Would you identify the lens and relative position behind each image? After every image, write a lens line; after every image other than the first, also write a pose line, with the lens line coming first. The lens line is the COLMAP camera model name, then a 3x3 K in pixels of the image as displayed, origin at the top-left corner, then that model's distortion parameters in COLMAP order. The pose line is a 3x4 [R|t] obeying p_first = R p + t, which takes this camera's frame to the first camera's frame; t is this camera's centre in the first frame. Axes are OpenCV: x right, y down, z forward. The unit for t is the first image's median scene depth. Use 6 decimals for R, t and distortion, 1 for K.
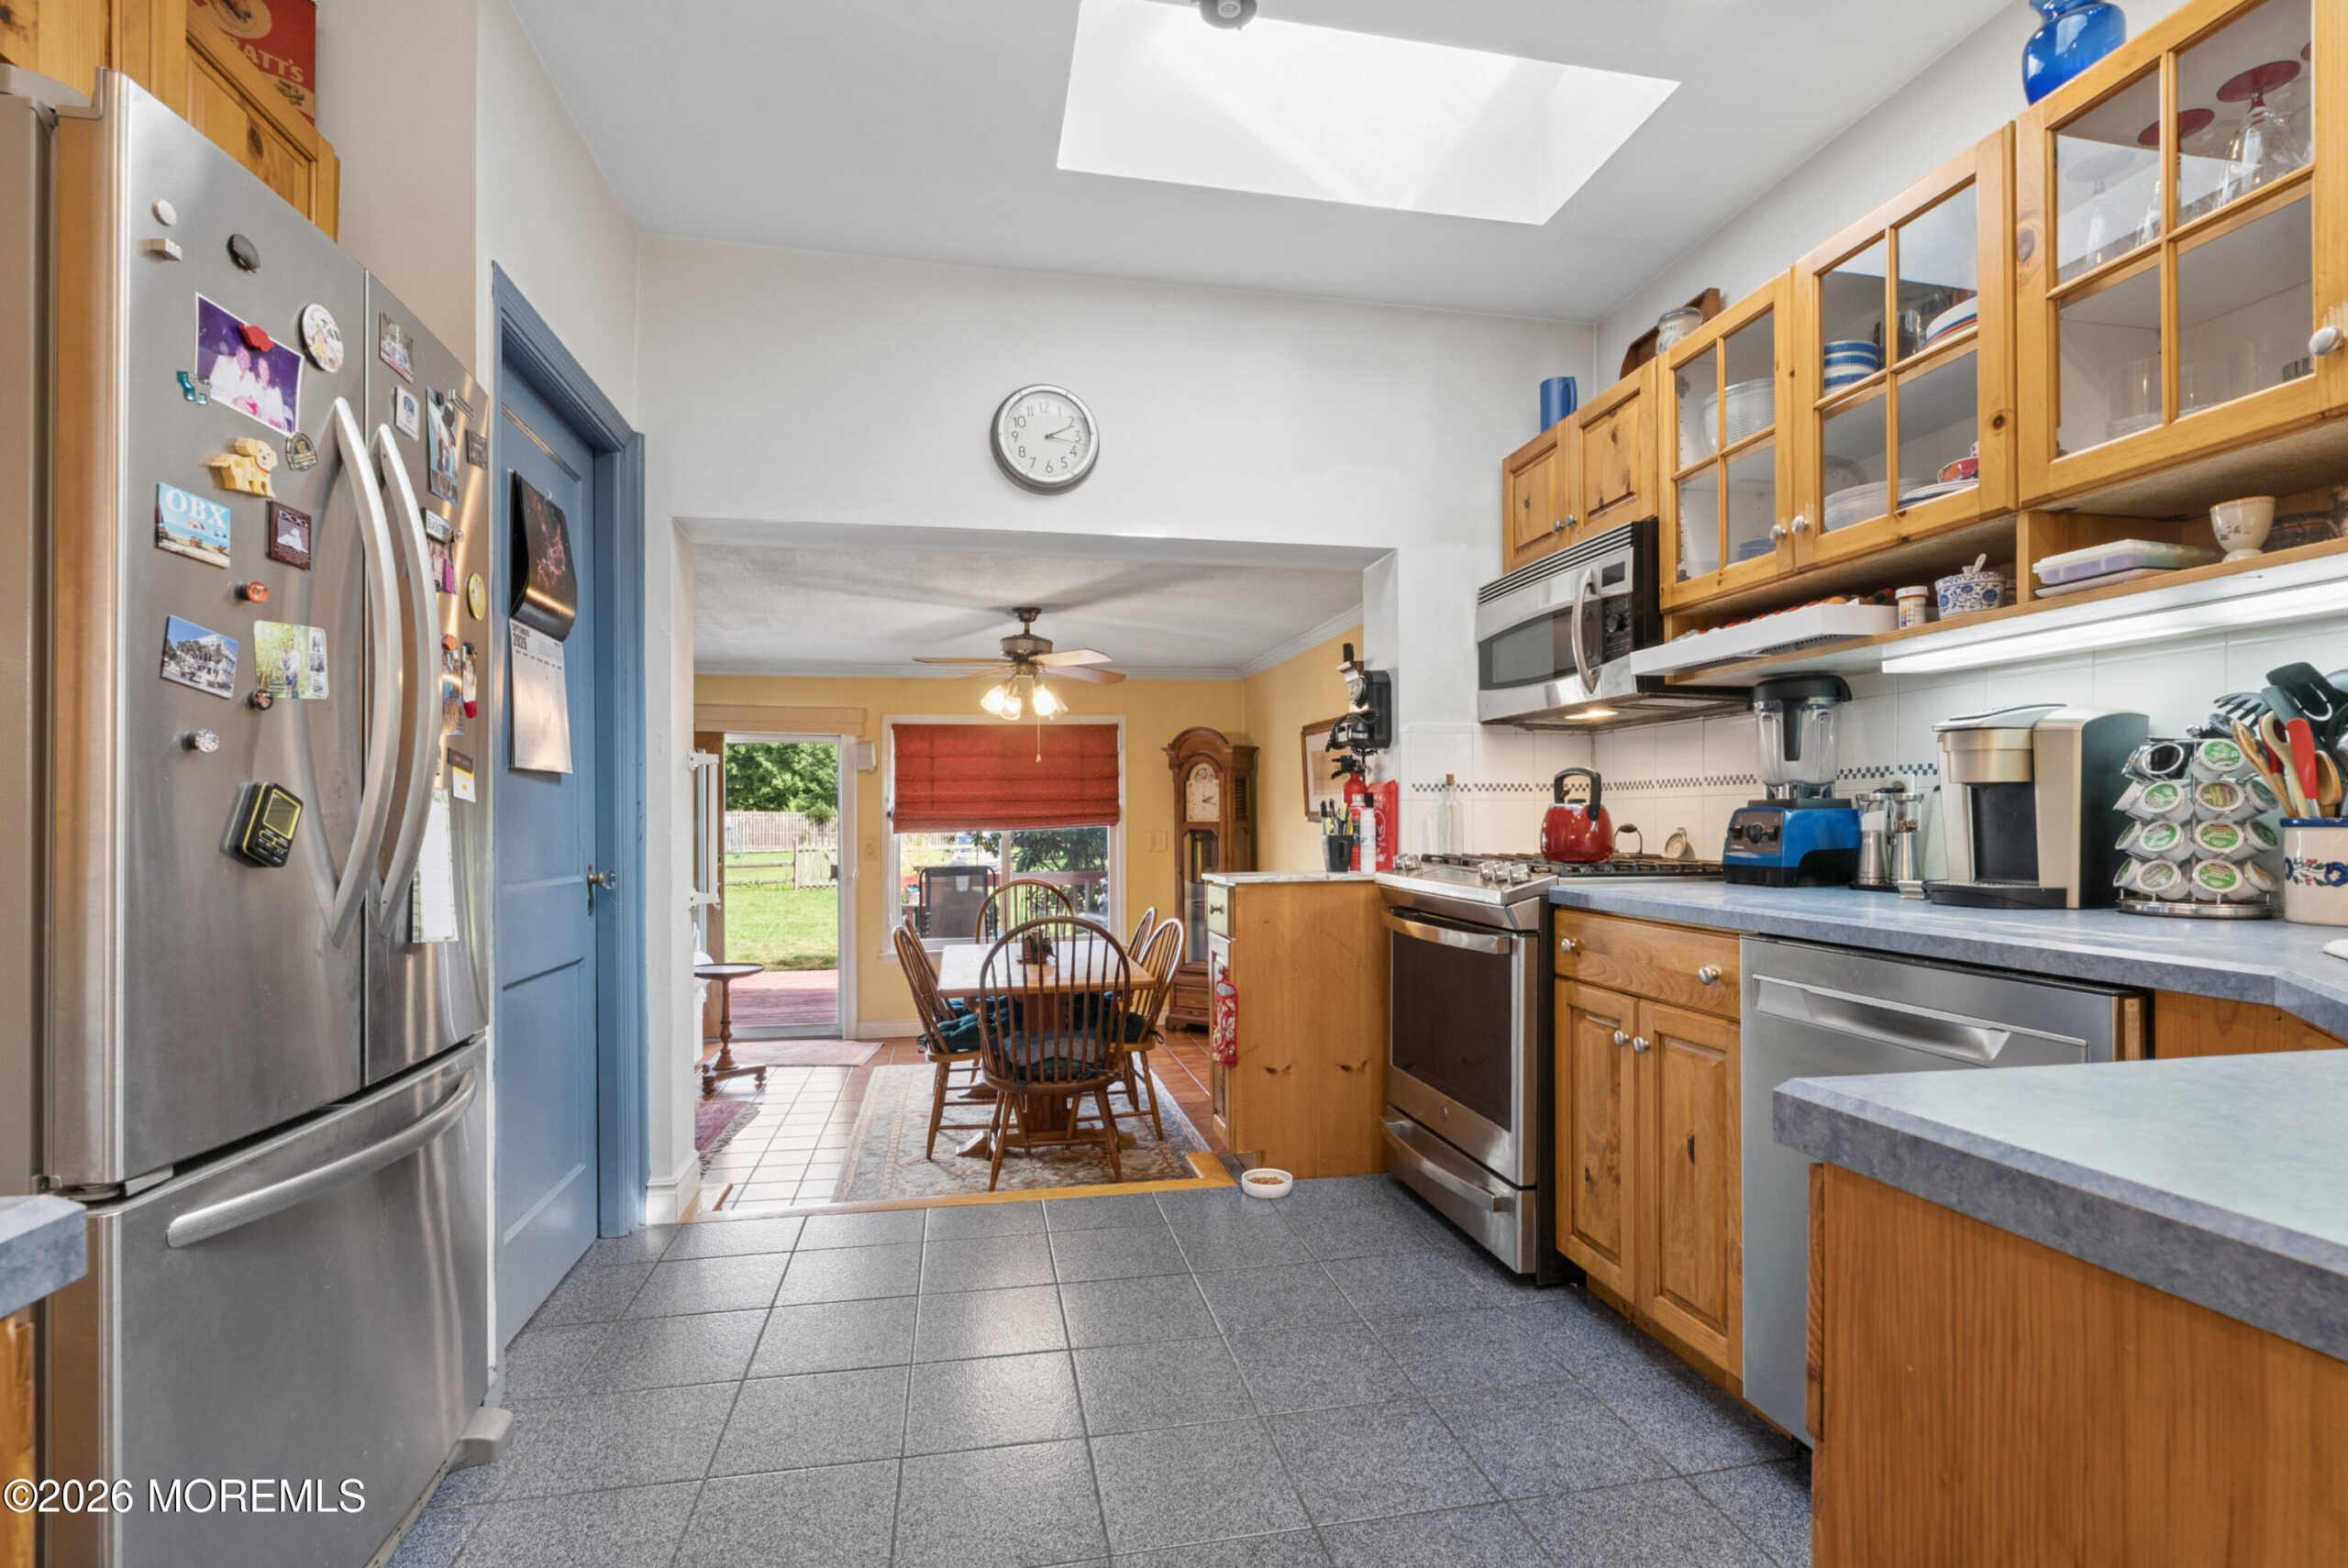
lens RADIAL K [[1076.5, 0, 1170.3], [0, 1076.5, 793.2], [0, 0, 1]] dist [-0.002284, 0.000636]
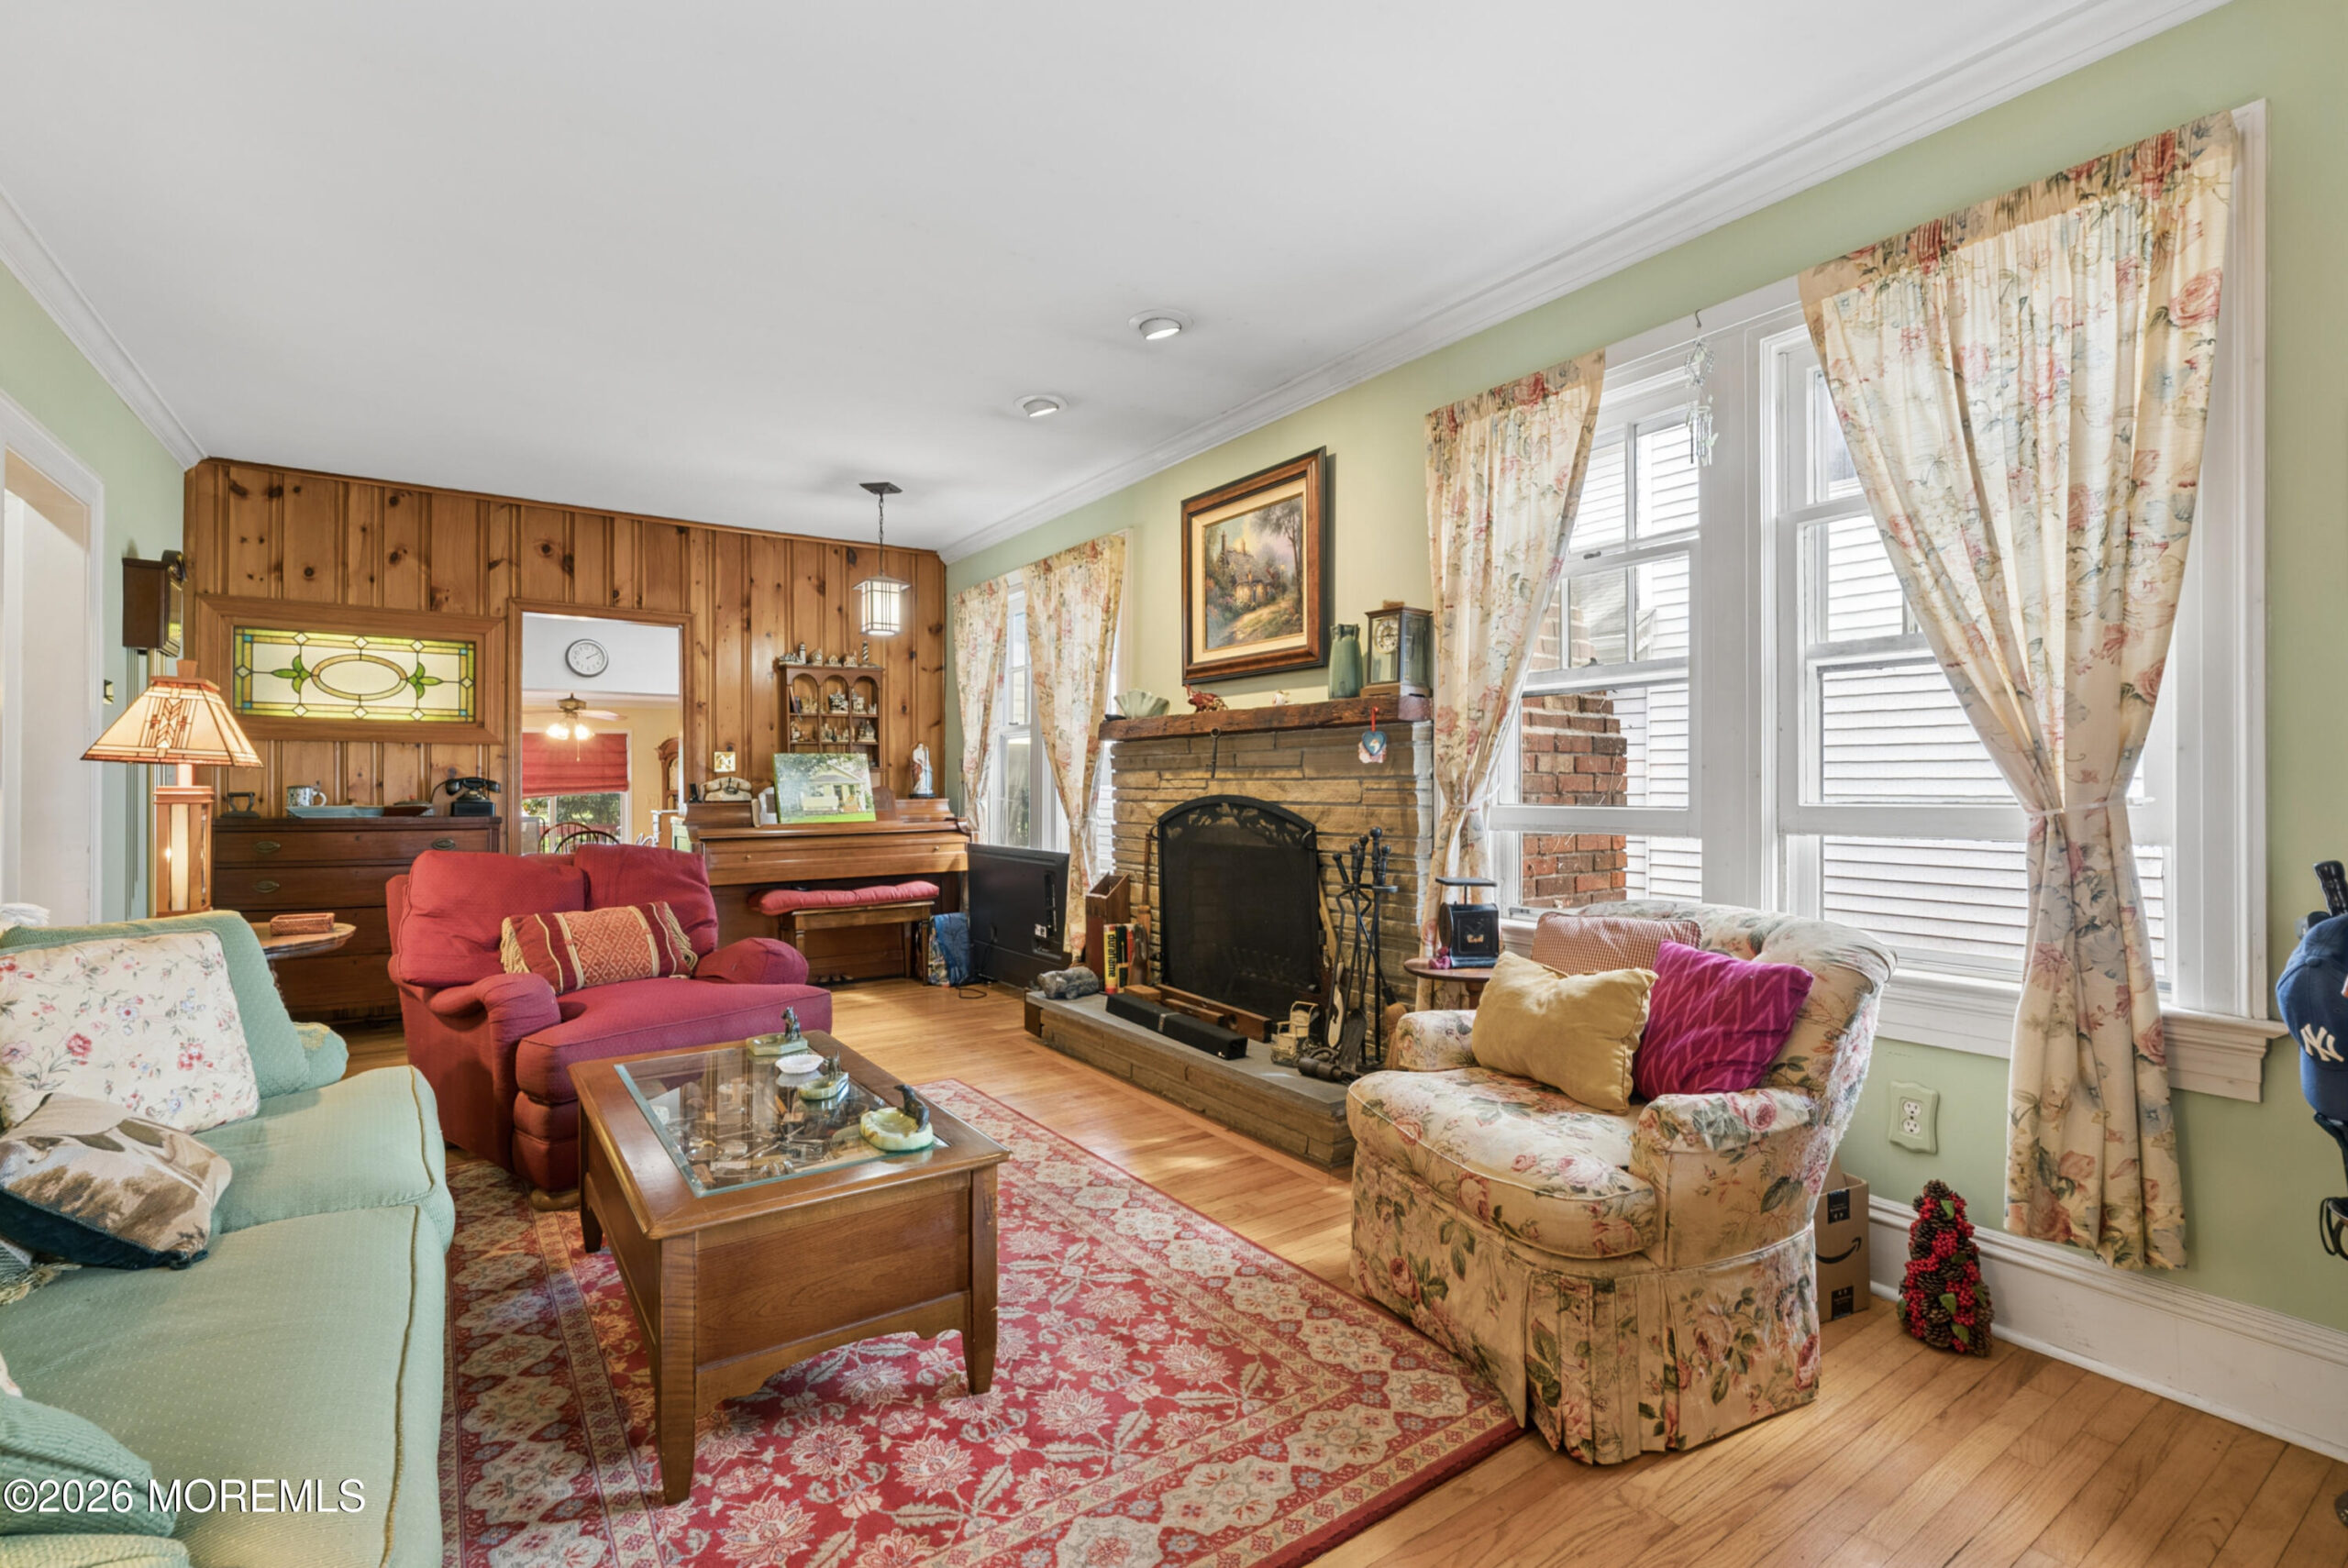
lens RADIAL K [[1076.5, 0, 1181.2], [0, 1076.5, 774.5], [0, 0, 1]] dist [-0.002284, 0.000636]
pose [[0.920002, 0.004173, 0.391892, 0.170601], [-0.005611, 0.999981, 0.002524, -0.014449], [-0.391874, -0.004521, 0.920008, -1.722167]]
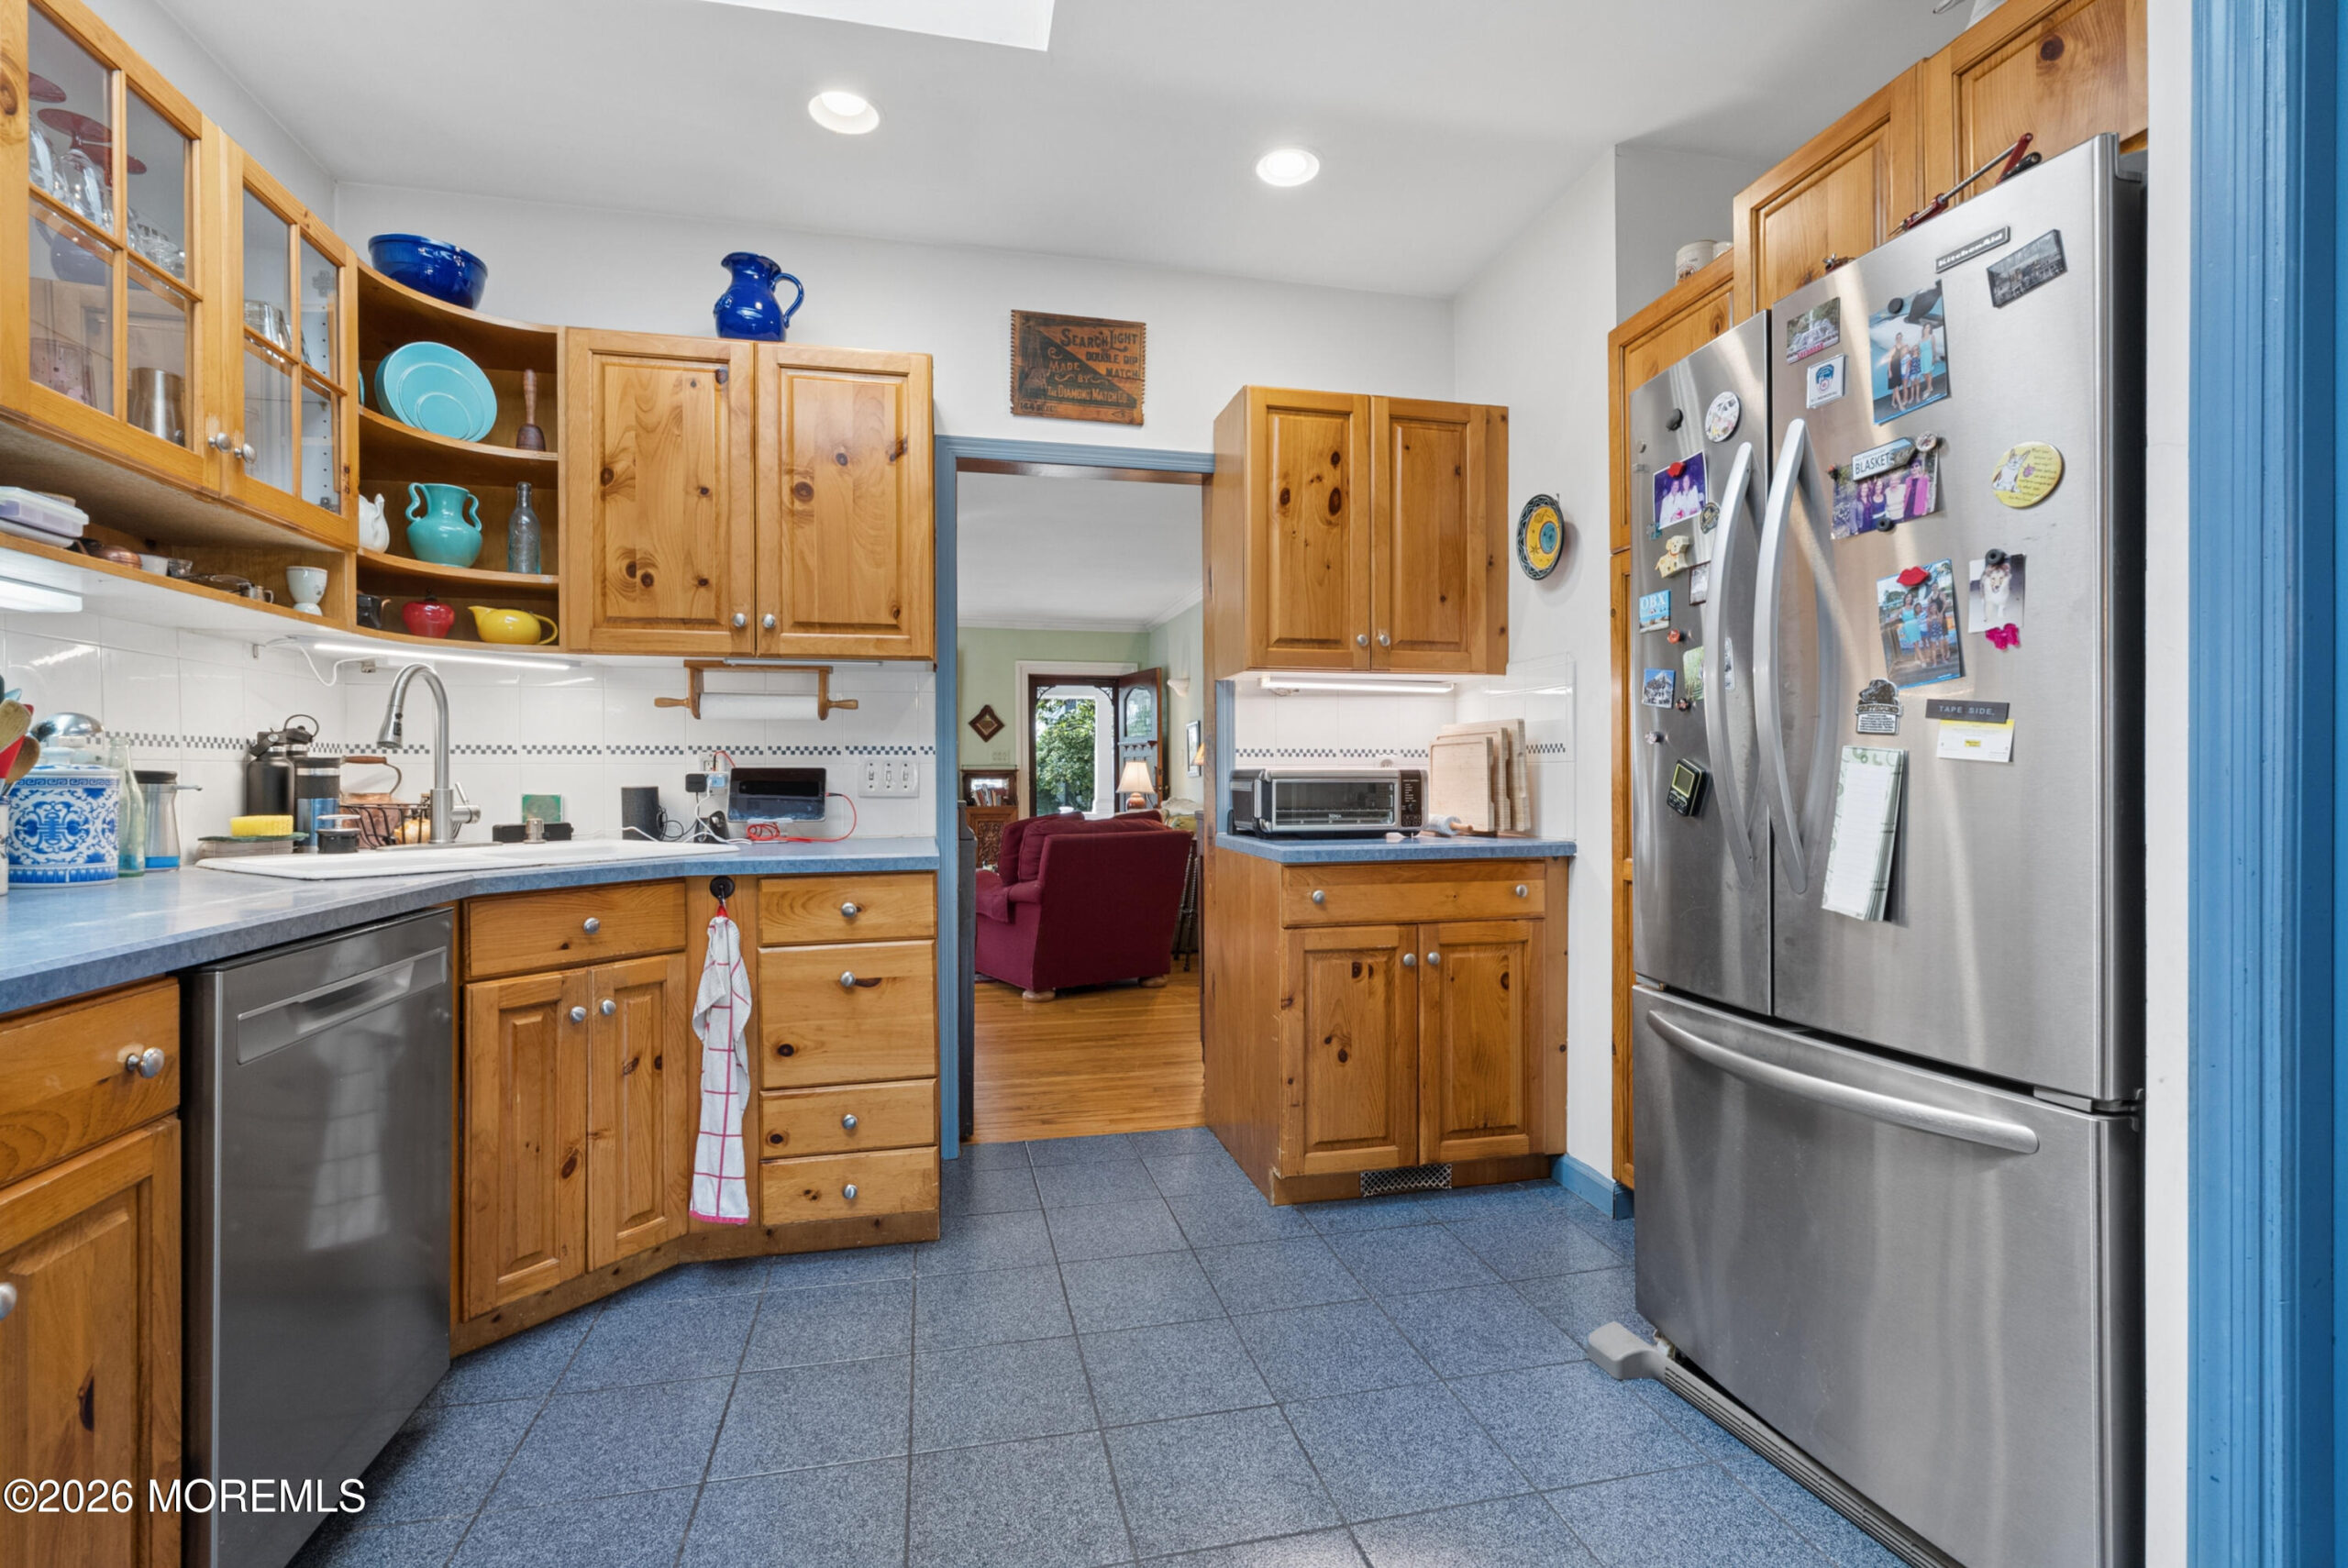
lens RADIAL K [[1076.5, 0, 1176.2], [0, 1076.5, 786.1], [0, 0, 1]] dist [-0.002284, 0.000636]
pose [[-0.999425, 0.004359, -0.033632, -0.061337], [0.004431, 0.999988, -0.002071, 0.019681], [0.033623, -0.002219, -0.999432, 1.813790]]
